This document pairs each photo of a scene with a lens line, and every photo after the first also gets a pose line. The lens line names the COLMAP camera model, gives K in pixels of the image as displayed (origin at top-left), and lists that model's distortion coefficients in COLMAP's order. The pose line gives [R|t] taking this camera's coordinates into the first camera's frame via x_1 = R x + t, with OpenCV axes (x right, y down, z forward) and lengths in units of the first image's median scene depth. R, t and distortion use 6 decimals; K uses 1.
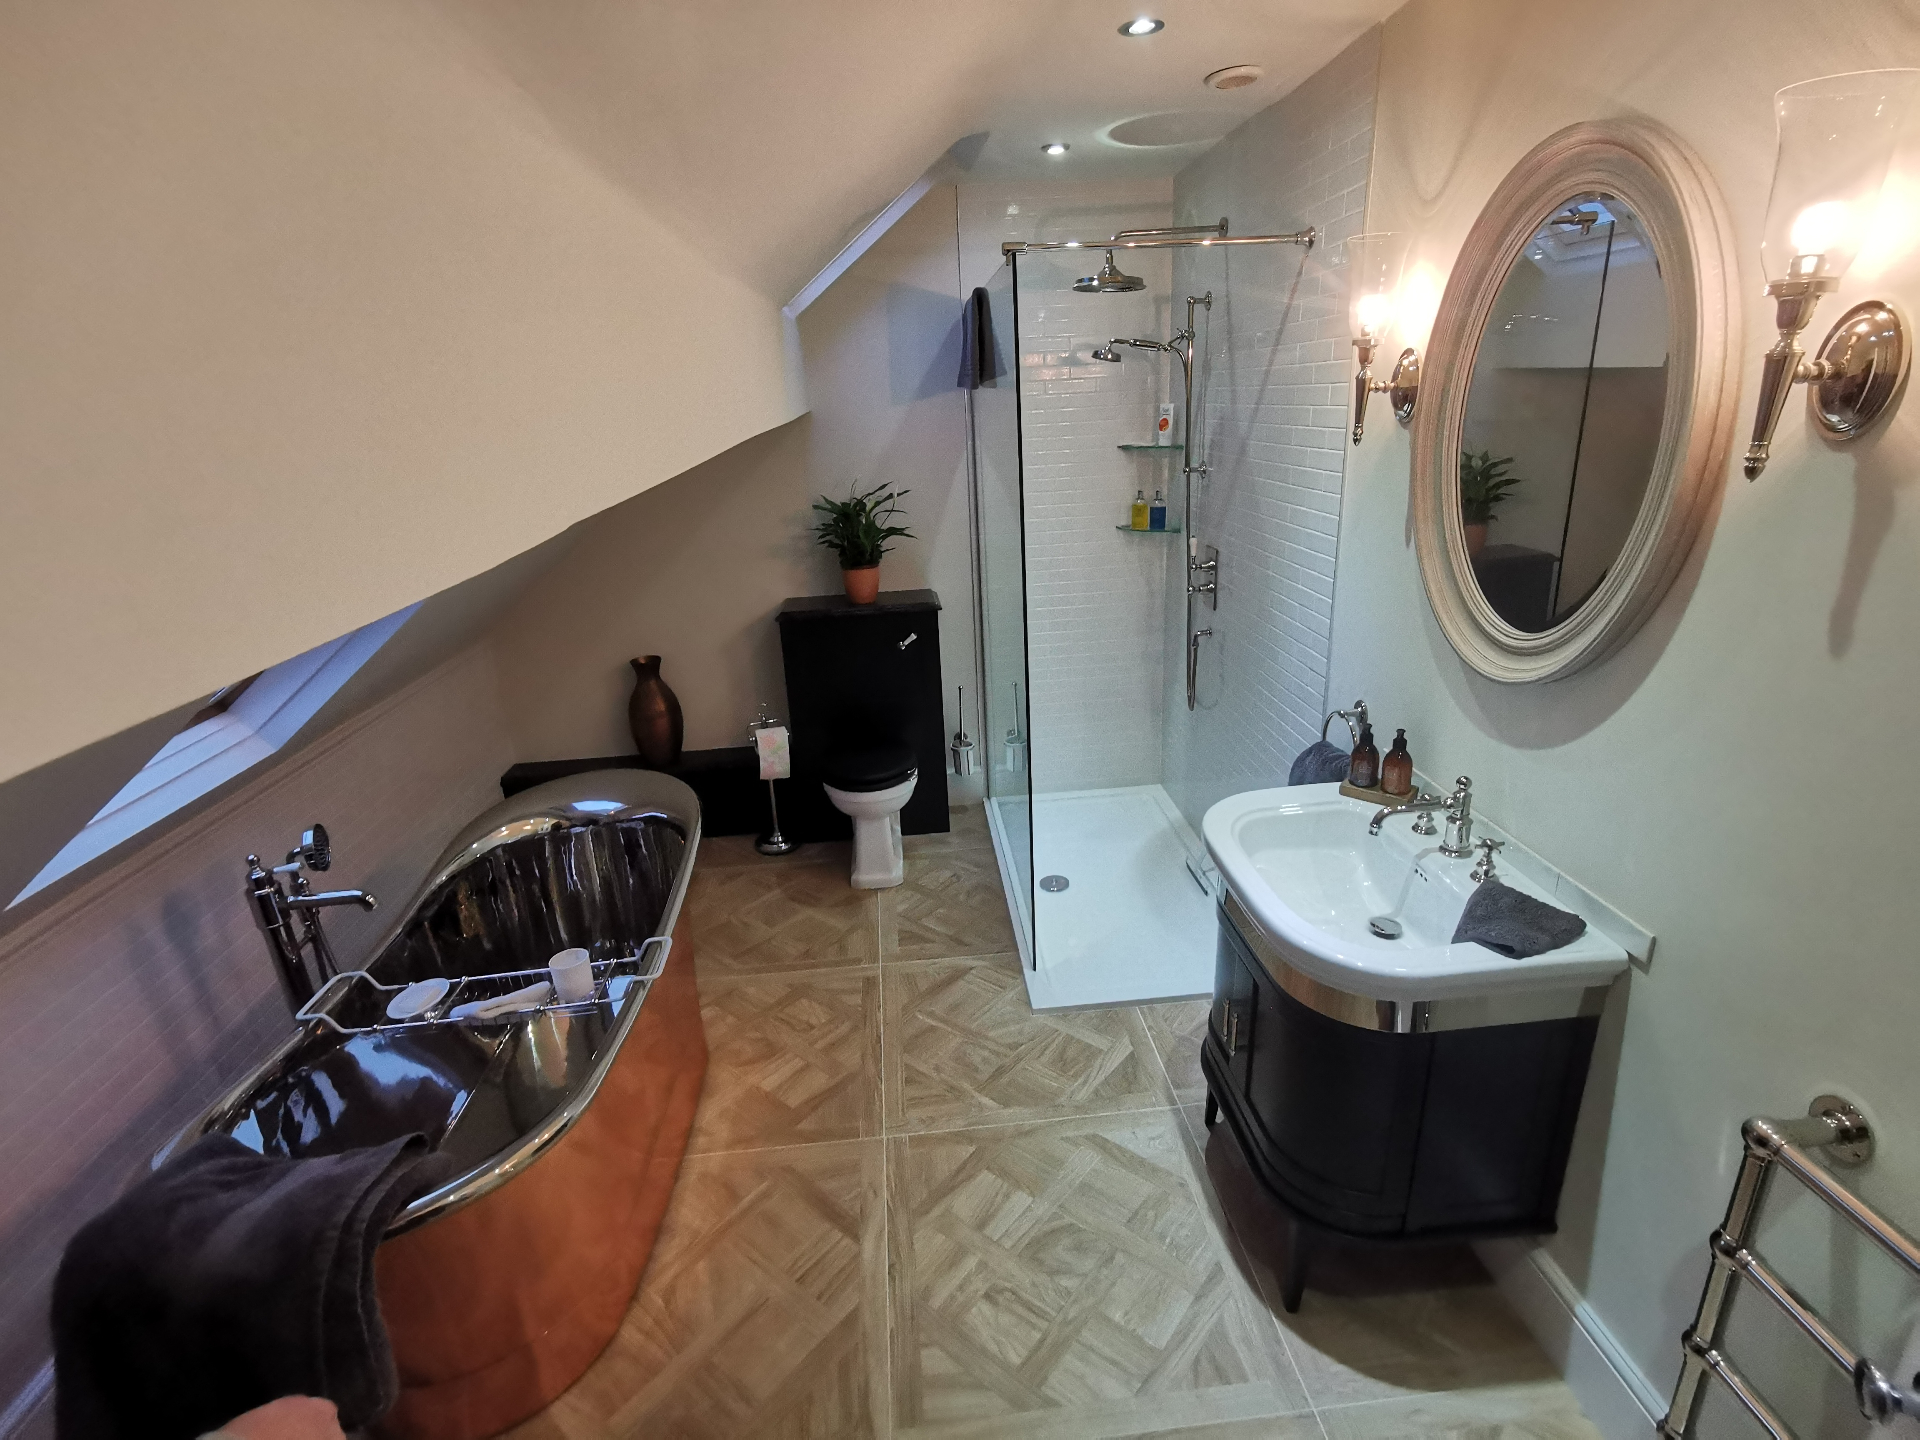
lens RADIAL K [[920.4, 0, 962.0], [0, 920.4, 727.2], [0, 0, 1]] dist [-0.044701, 0.040425]
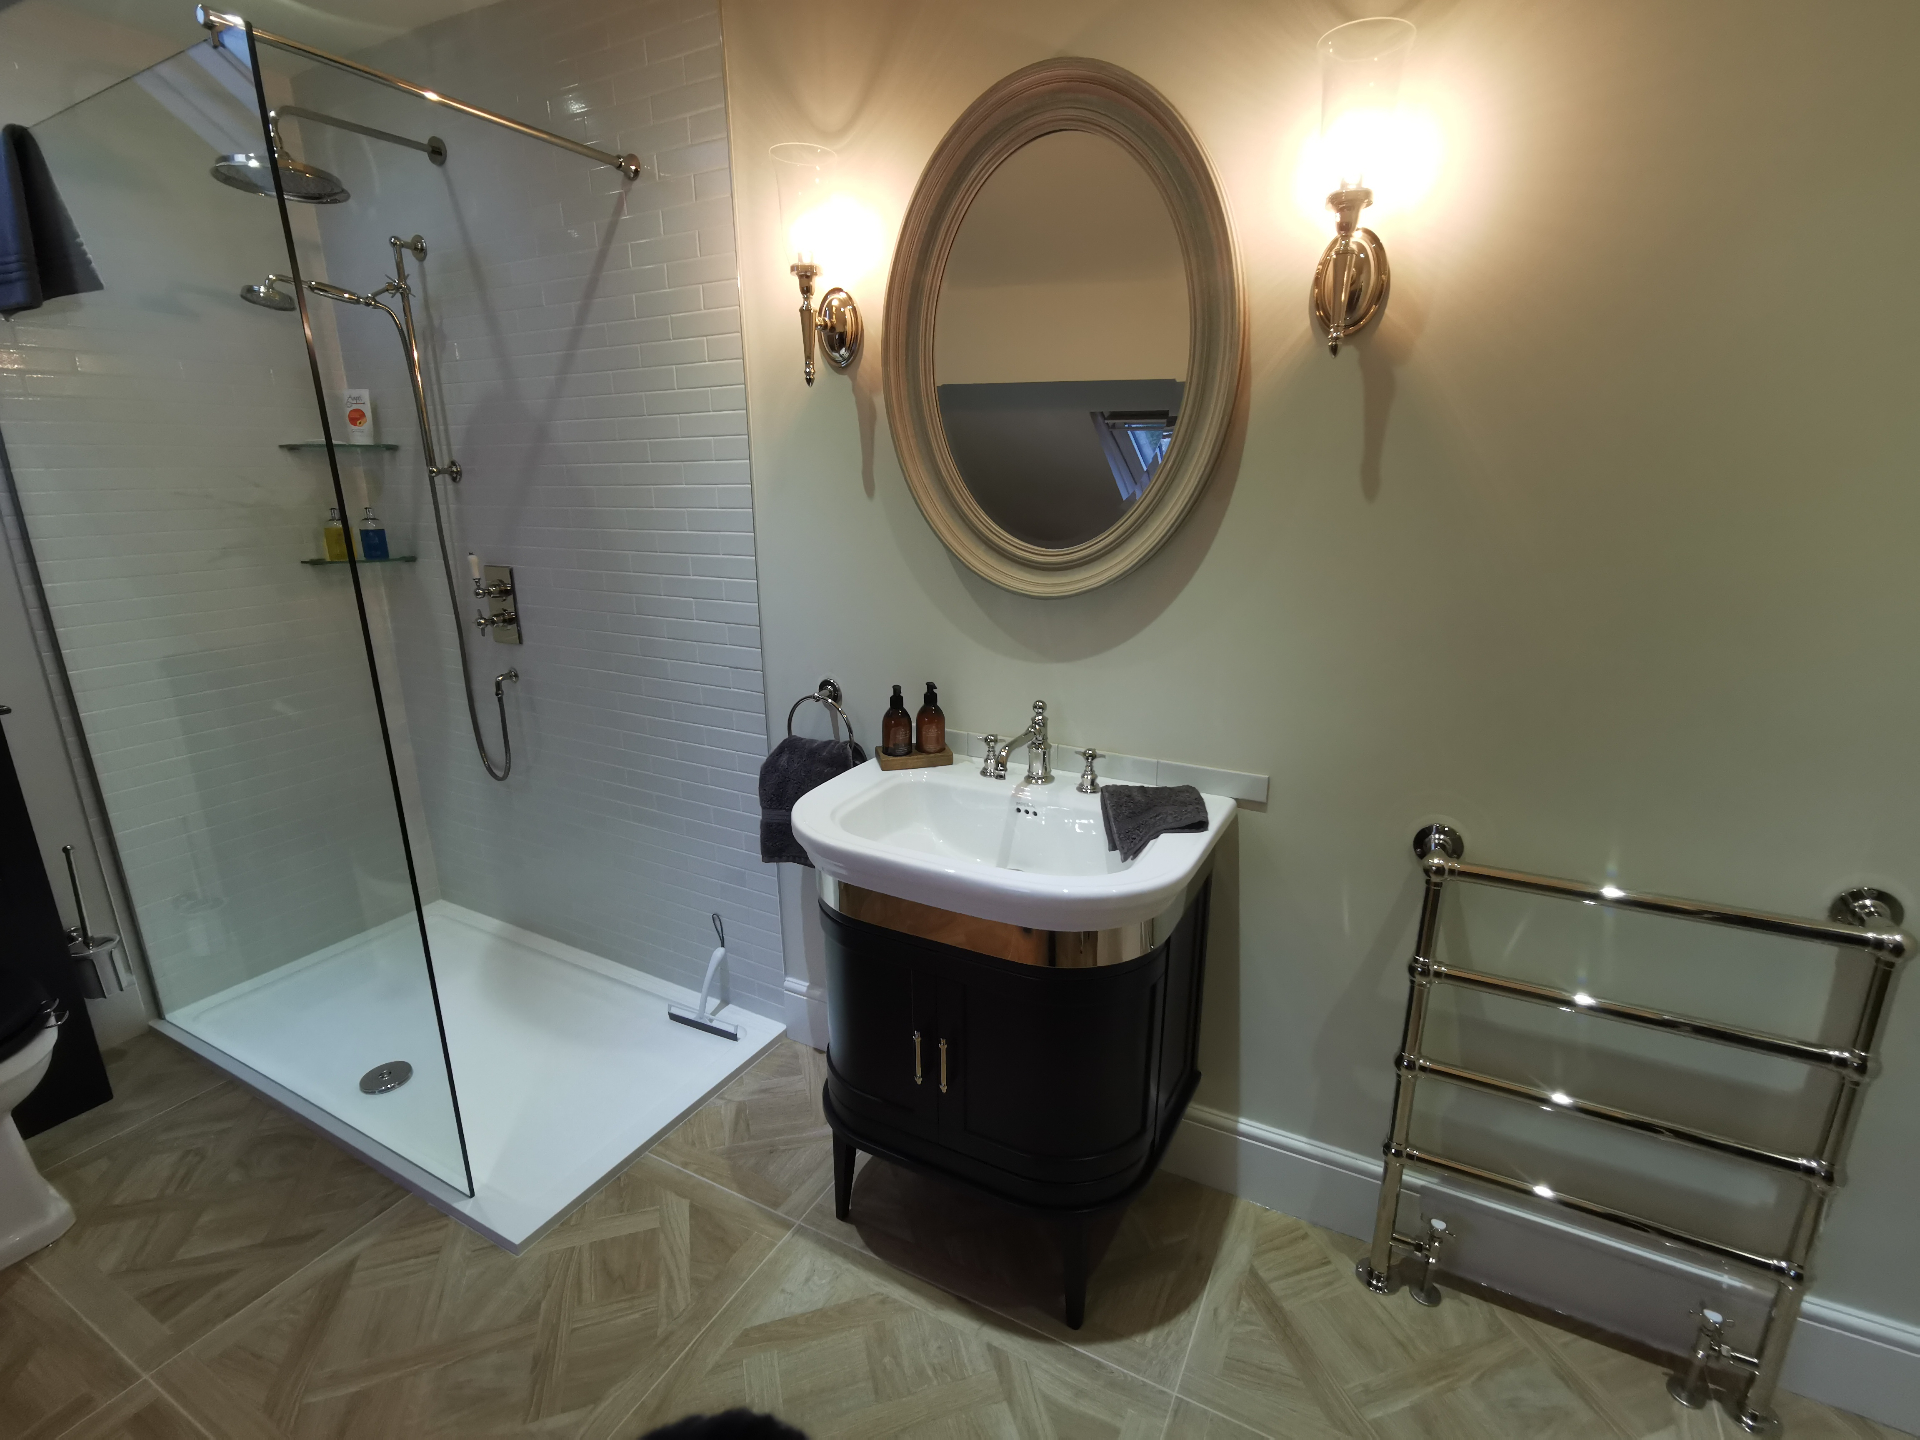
lens RADIAL K [[904.6, 0, 970.0], [0, 904.6, 729.5], [0, 0, 1]] dist [-0.038175, 0.027781]
pose [[0.546312, -0.189164, 0.815941, -0.195540], [0.263558, 0.963502, 0.046910, 0.012031], [-0.795035, 0.189420, 0.576228, 0.319585]]
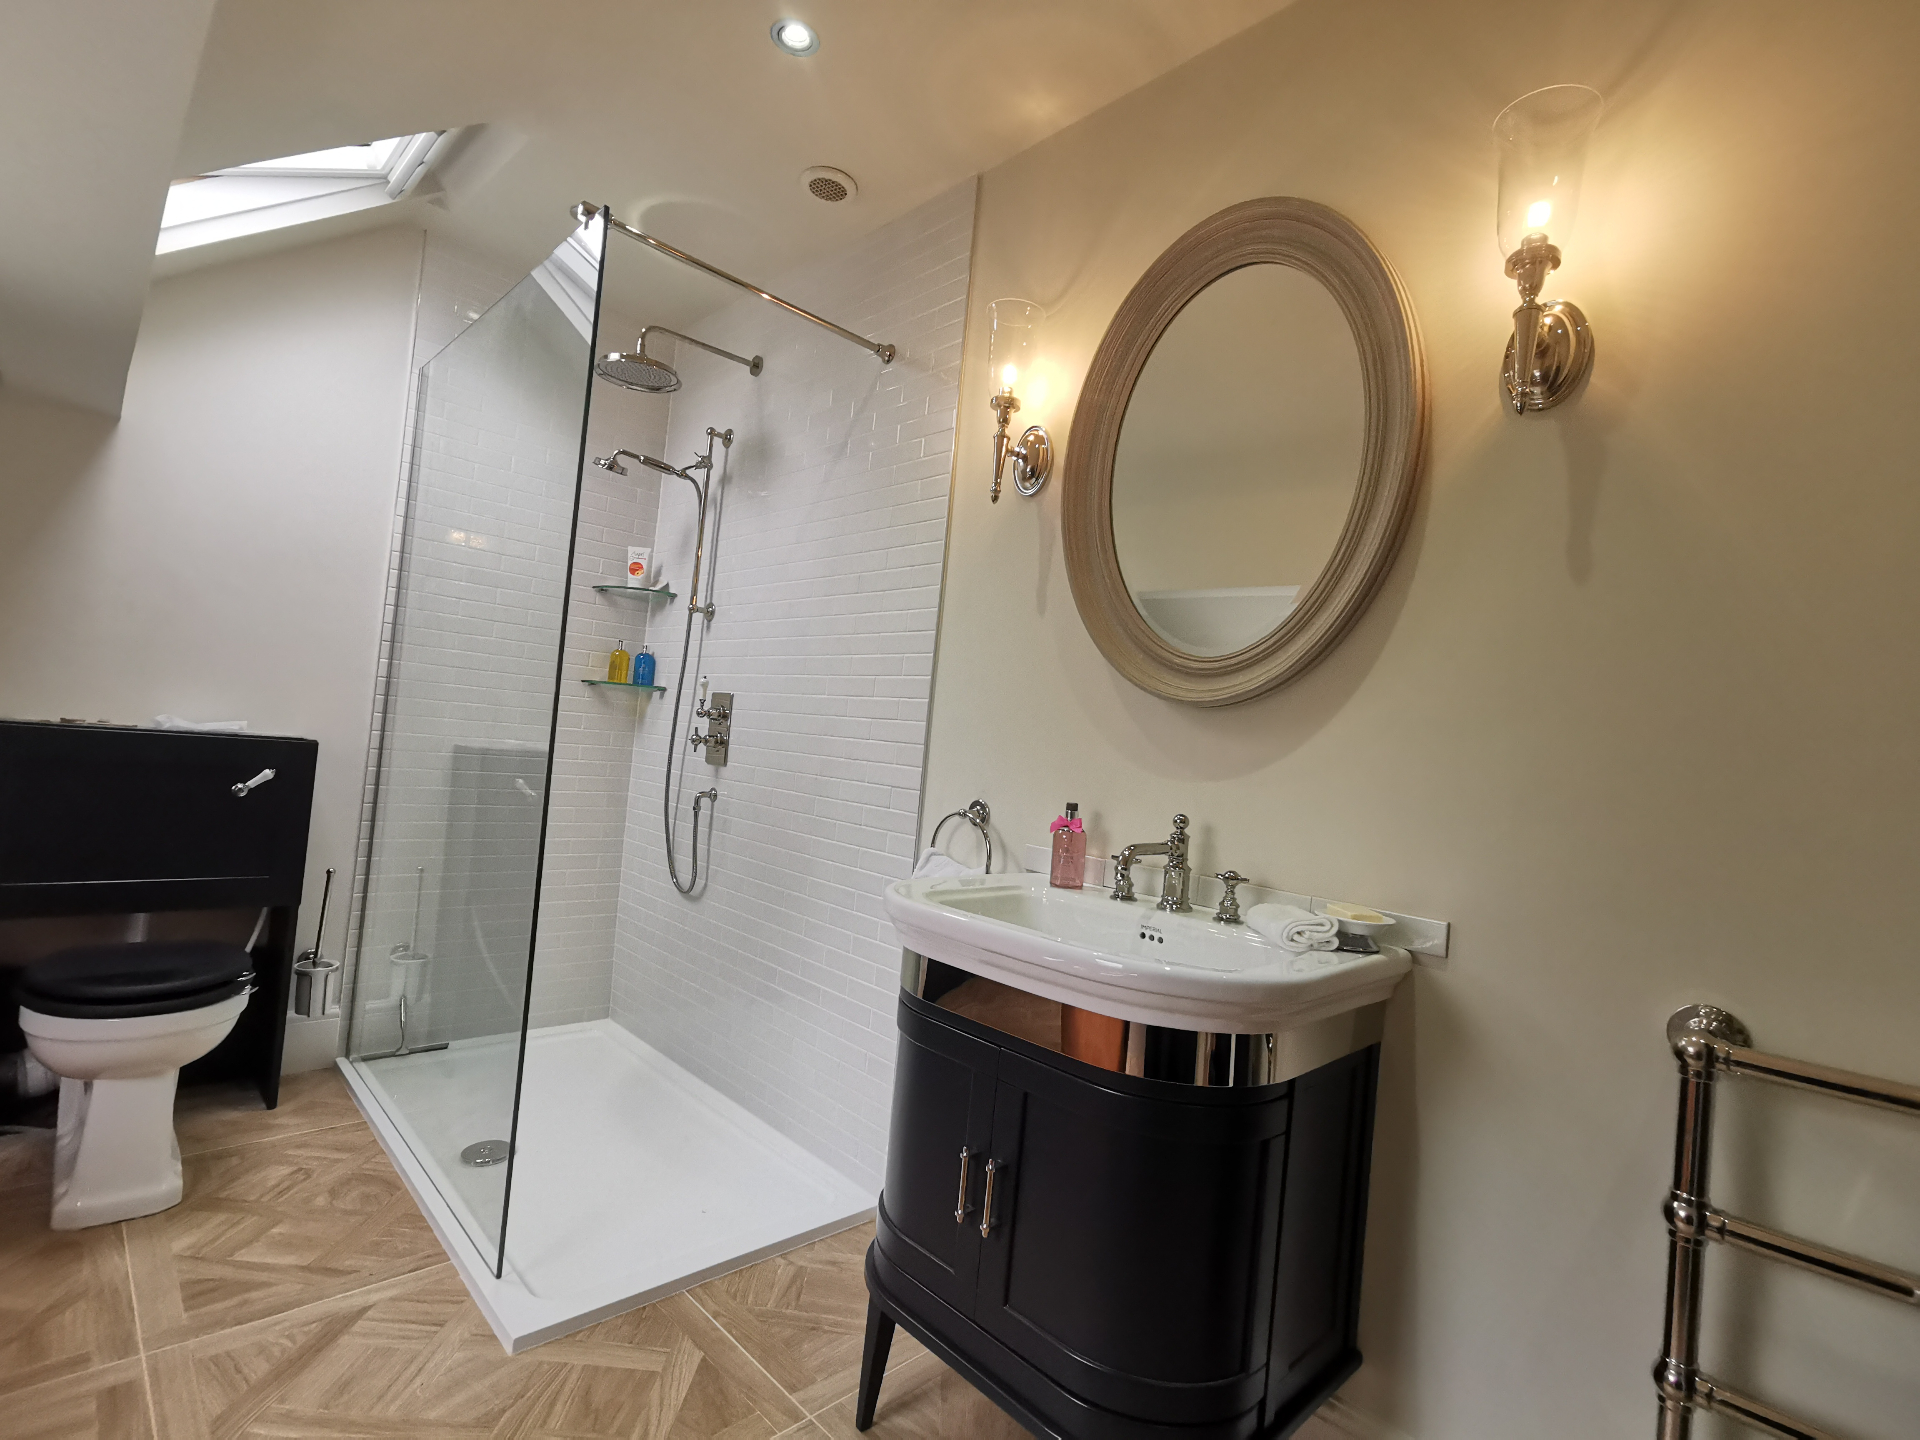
lens RADIAL K [[920.4, 0, 962.0], [0, 920.4, 727.2], [0, 0, 1]] dist [-0.044701, 0.040425]
pose [[0.762724, 0.131760, 0.633160, -0.120918], [0.091833, 0.947040, -0.307703, 0.147358], [-0.640171, 0.292837, 0.710231, 0.308153]]
